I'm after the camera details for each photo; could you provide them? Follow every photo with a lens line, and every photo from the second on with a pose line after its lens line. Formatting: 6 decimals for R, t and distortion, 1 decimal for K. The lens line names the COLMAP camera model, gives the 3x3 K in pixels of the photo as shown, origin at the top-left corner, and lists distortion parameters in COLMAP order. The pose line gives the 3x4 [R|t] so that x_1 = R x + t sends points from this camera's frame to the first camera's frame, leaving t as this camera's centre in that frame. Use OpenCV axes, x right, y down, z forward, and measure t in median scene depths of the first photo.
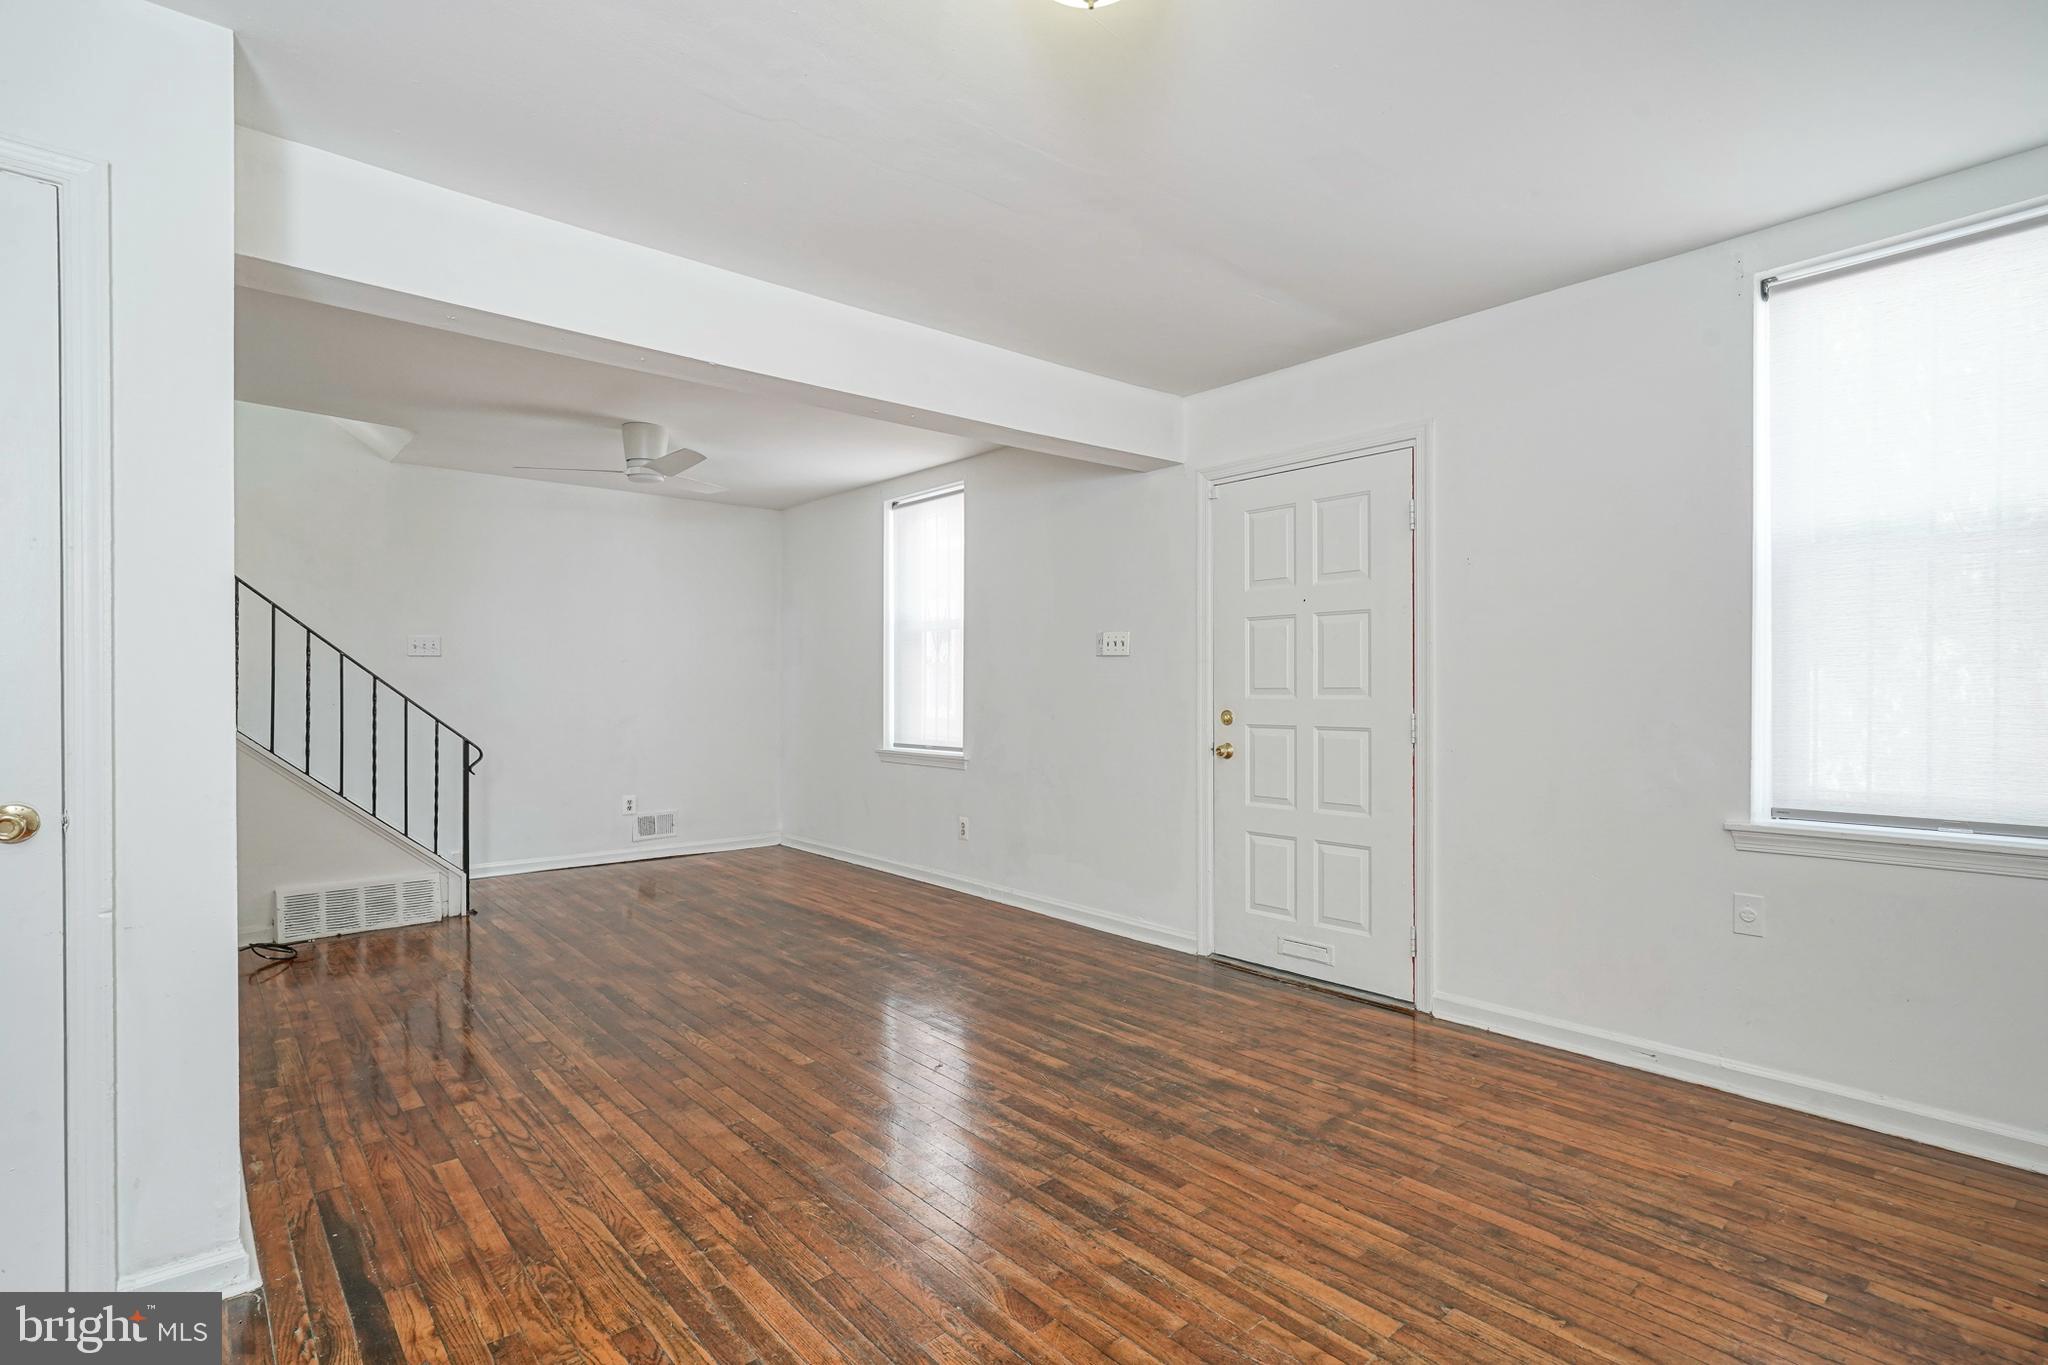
lens RADIAL K [[983.8, 0, 1022.8], [0, 983.8, 693.5], [0, 0, 1]] dist [-0.000844, 0.003825]
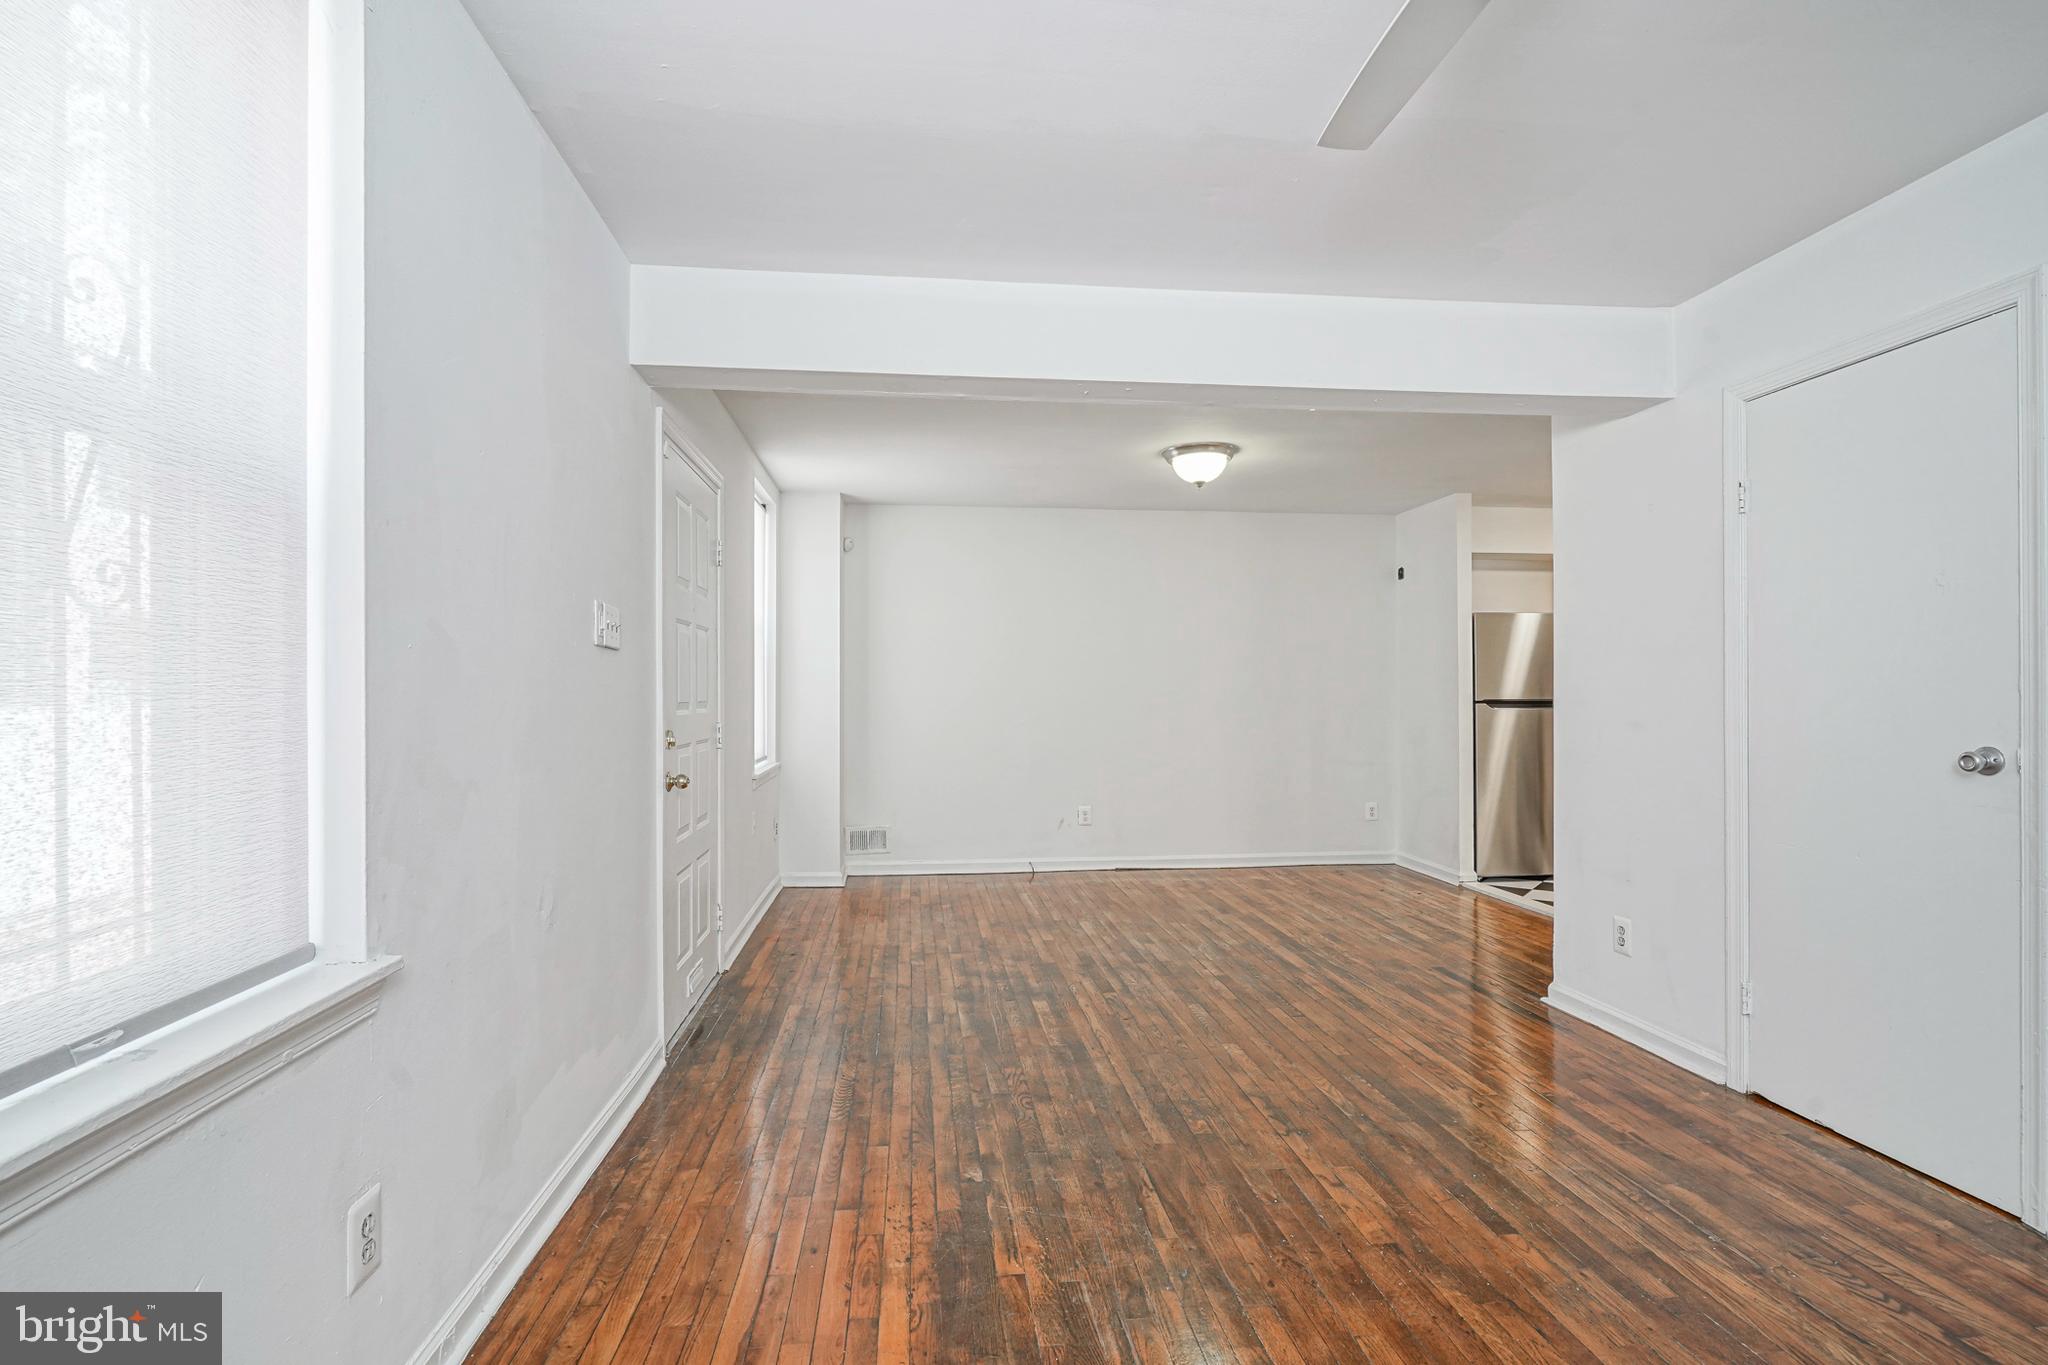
lens RADIAL K [[983.8, 0, 1022.8], [0, 983.8, 693.5], [0, 0, 1]] dist [-0.000844, 0.003825]
pose [[-0.823309, 0.001703, 0.567591, -0.632342], [0.004419, 0.999984, 0.003409, -0.019238], [-0.567576, 0.005315, -0.823304, 1.966059]]
